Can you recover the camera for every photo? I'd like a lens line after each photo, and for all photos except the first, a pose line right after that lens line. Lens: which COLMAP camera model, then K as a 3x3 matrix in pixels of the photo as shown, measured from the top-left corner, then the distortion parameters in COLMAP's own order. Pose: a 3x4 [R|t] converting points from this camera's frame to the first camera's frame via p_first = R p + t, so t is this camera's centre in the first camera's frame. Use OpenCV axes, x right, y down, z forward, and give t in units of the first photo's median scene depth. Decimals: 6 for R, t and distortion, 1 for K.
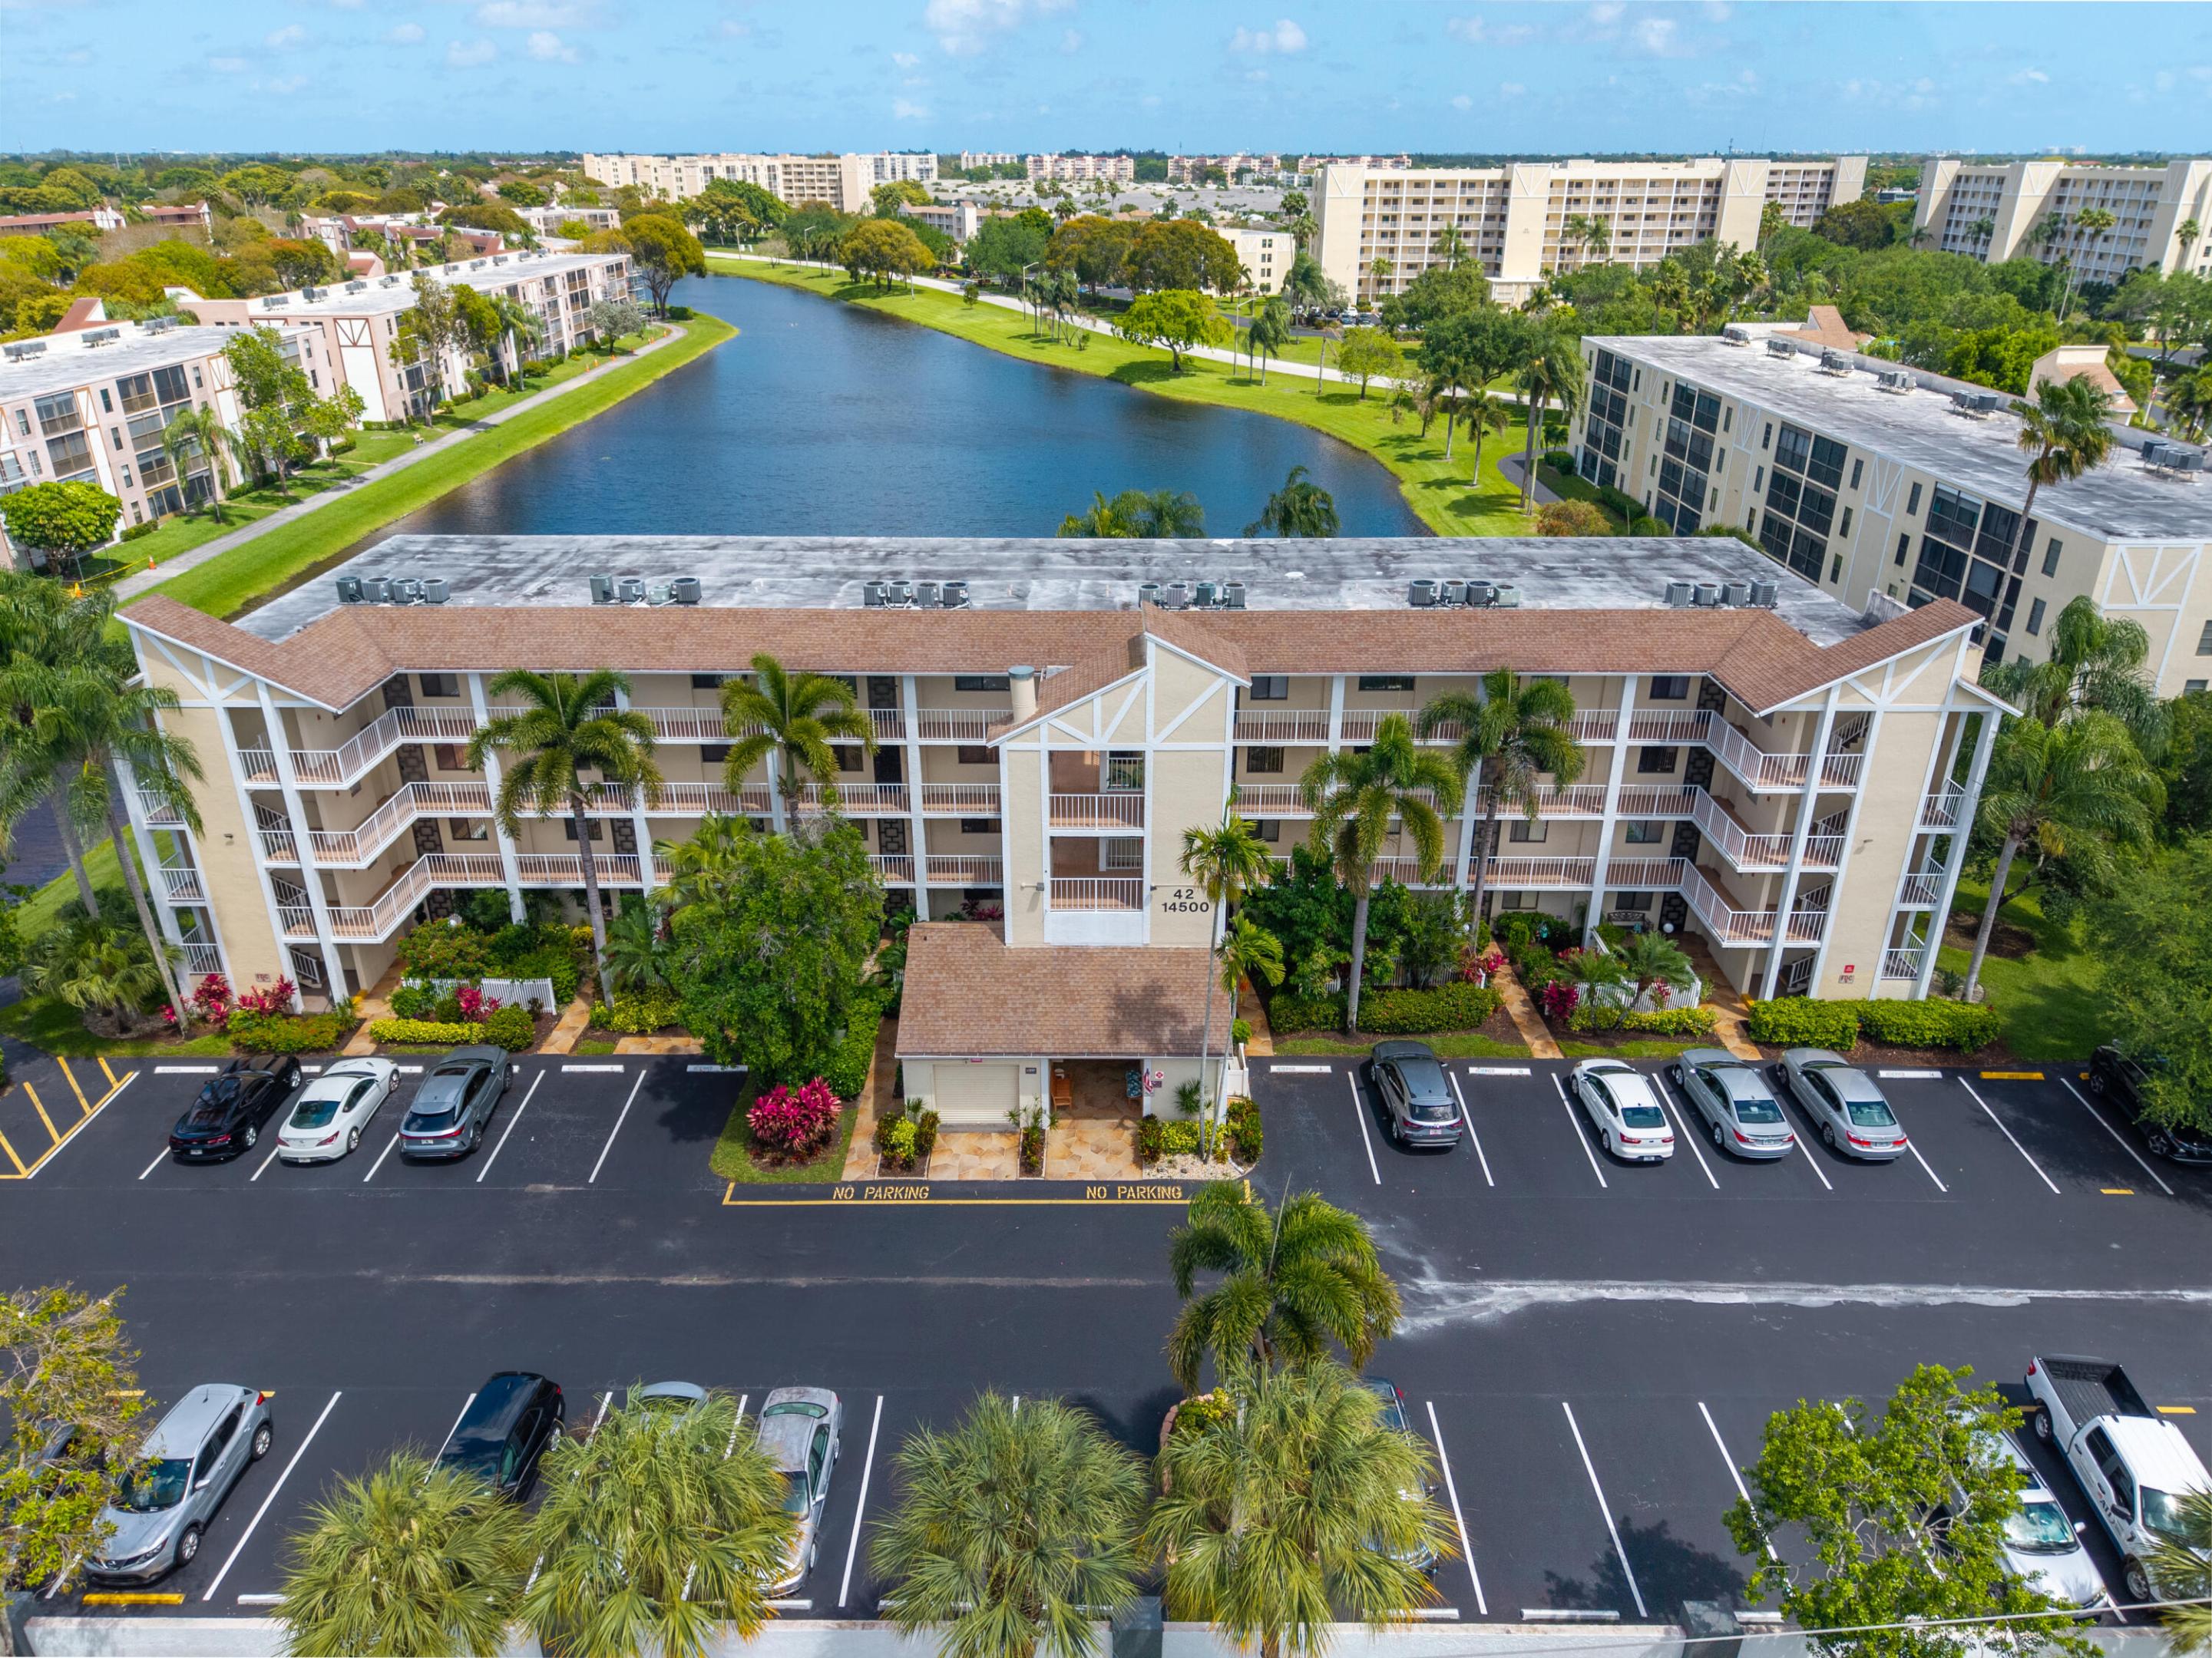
lens RADIAL K [[1476.3, 0, 1106.0], [0, 1476.3, 829.0], [0, 0, 1]] dist [0.011593, -0.000501]
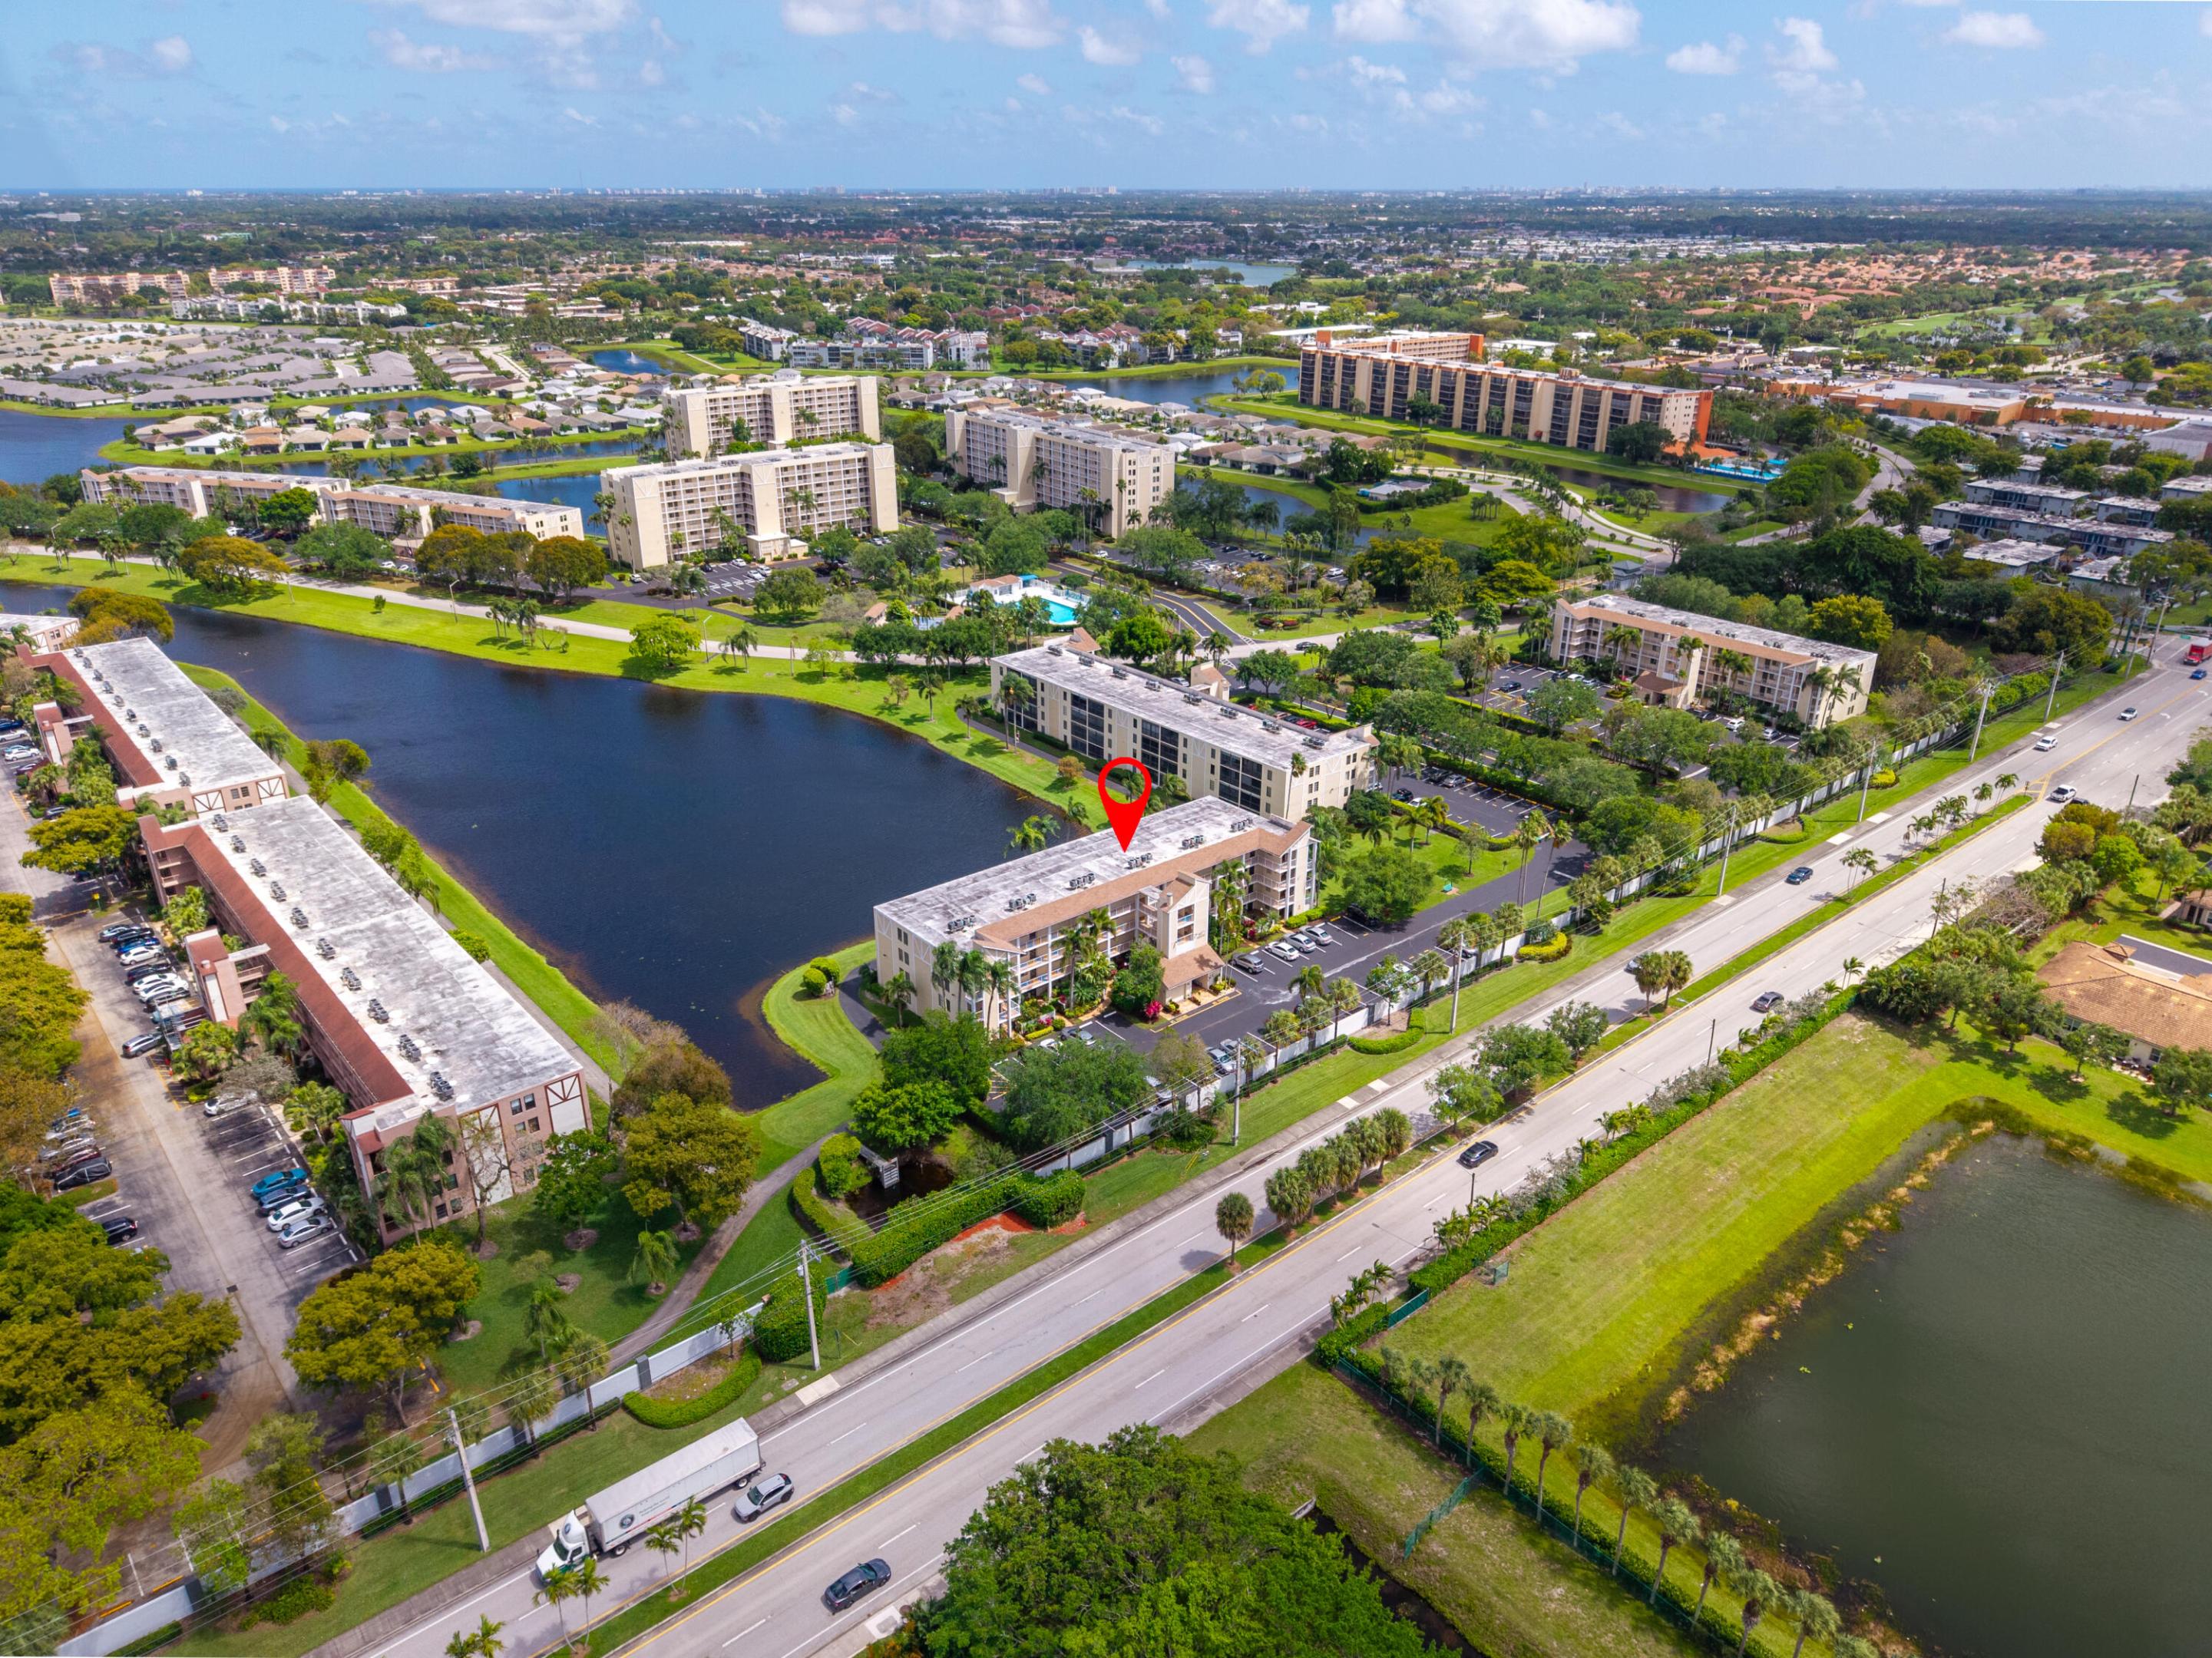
lens RADIAL K [[1476.3, 0, 1106.0], [0, 1476.3, 829.0], [0, 0, 1]] dist [0.011593, -0.000501]
pose [[0.763919, -0.254630, 0.592952, -1.020125], [0.264468, 0.961684, 0.072252, -0.245554], [-0.588630, 0.101622, 0.801990, -0.897931]]
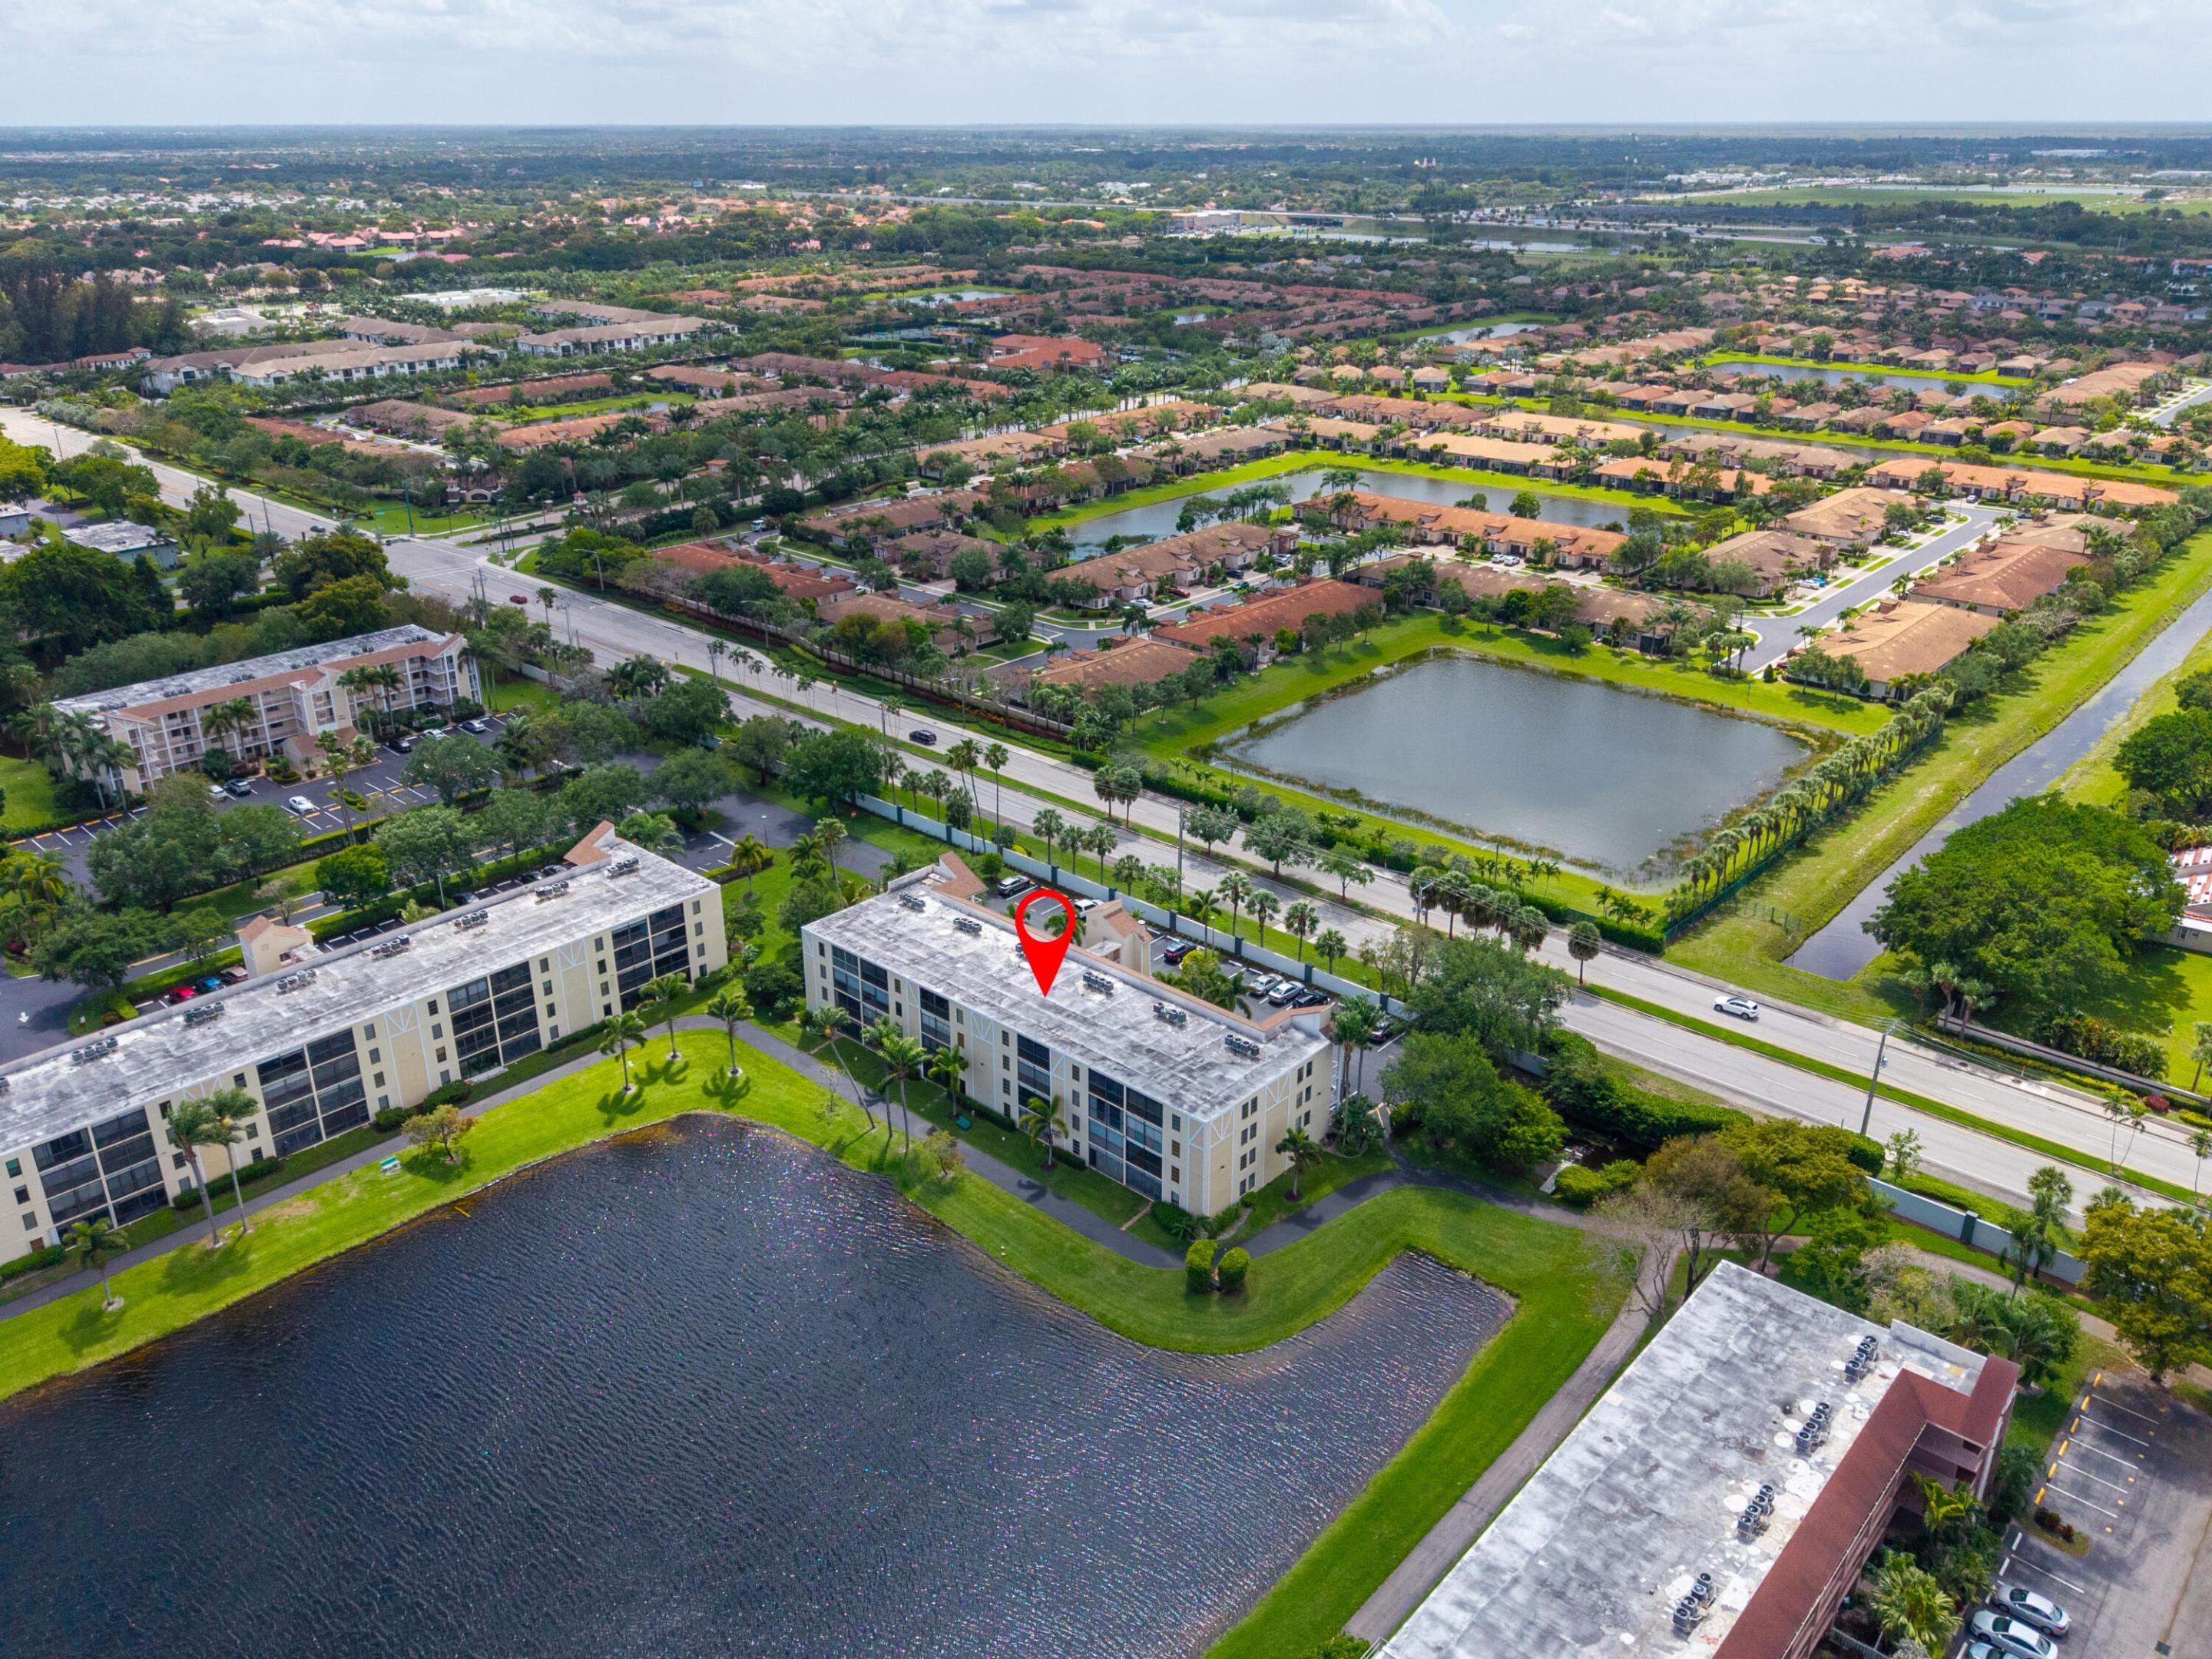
lens RADIAL K [[1652.3, 0, 1106.0], [0, 1652.3, 829.5], [0, 0, 1]] dist [-0.001717, -0.002022]
pose [[-0.738743, -0.258995, 0.622238, -0.962204], [0.283977, 0.717662, 0.635860, -1.123548], [-0.611241, 0.646439, -0.456620, 1.061500]]
